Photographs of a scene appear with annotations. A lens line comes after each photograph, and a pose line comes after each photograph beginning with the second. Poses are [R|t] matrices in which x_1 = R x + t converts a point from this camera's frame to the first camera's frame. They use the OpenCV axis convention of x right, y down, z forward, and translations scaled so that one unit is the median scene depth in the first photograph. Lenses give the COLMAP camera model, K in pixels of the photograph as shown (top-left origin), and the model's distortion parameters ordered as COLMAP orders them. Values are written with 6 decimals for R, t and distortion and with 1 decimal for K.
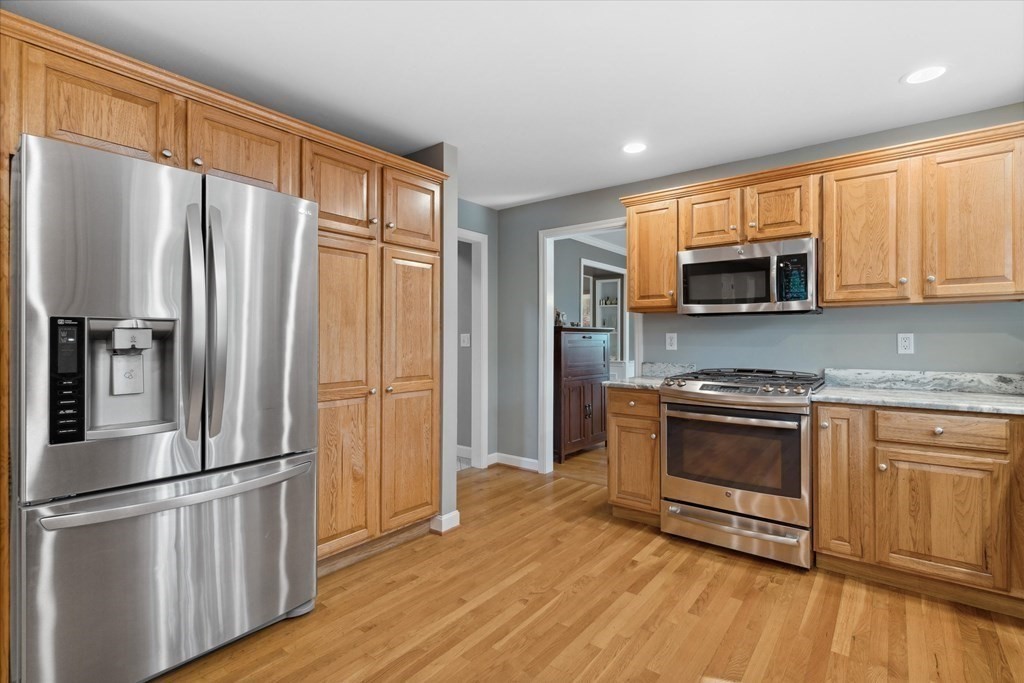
lens RADIAL K [[481.8, 0, 510.7], [0, 481.8, 339.9], [0, 0, 1]] dist [0.000481, -0.000945]
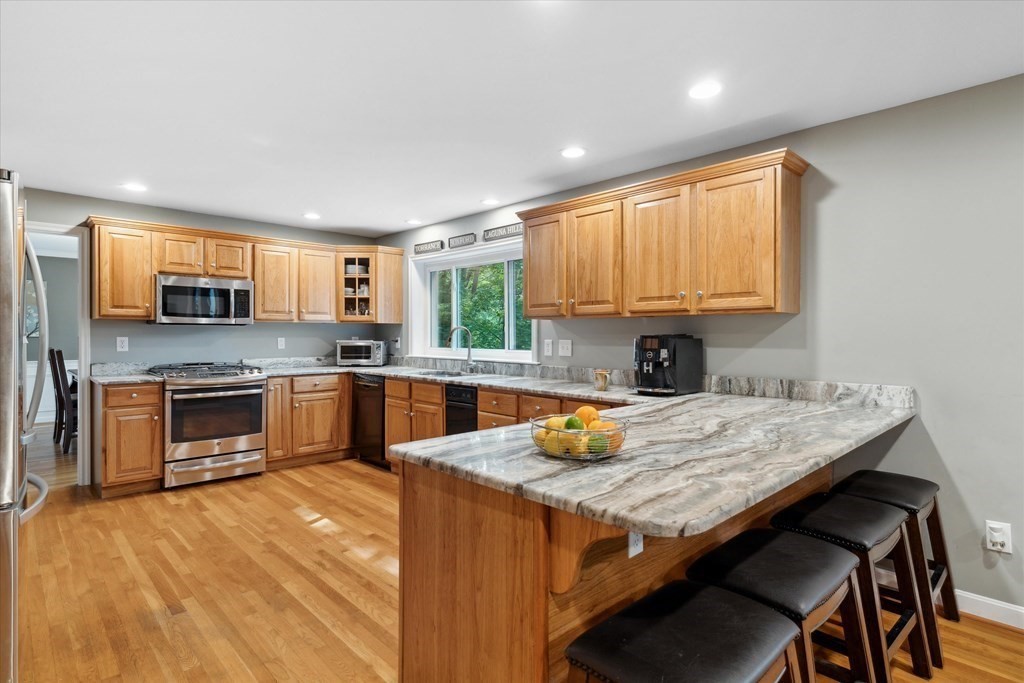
lens RADIAL K [[524.6, 0, 512.9], [0, 524.6, 338.0], [0, 0, 1]] dist [0.001383, -0.000173]
pose [[0.139415, -0.005952, 0.990216, -1.142637], [0.002368, 0.999981, 0.005677, -0.023409], [-0.990231, 0.001554, 0.139426, -0.171378]]
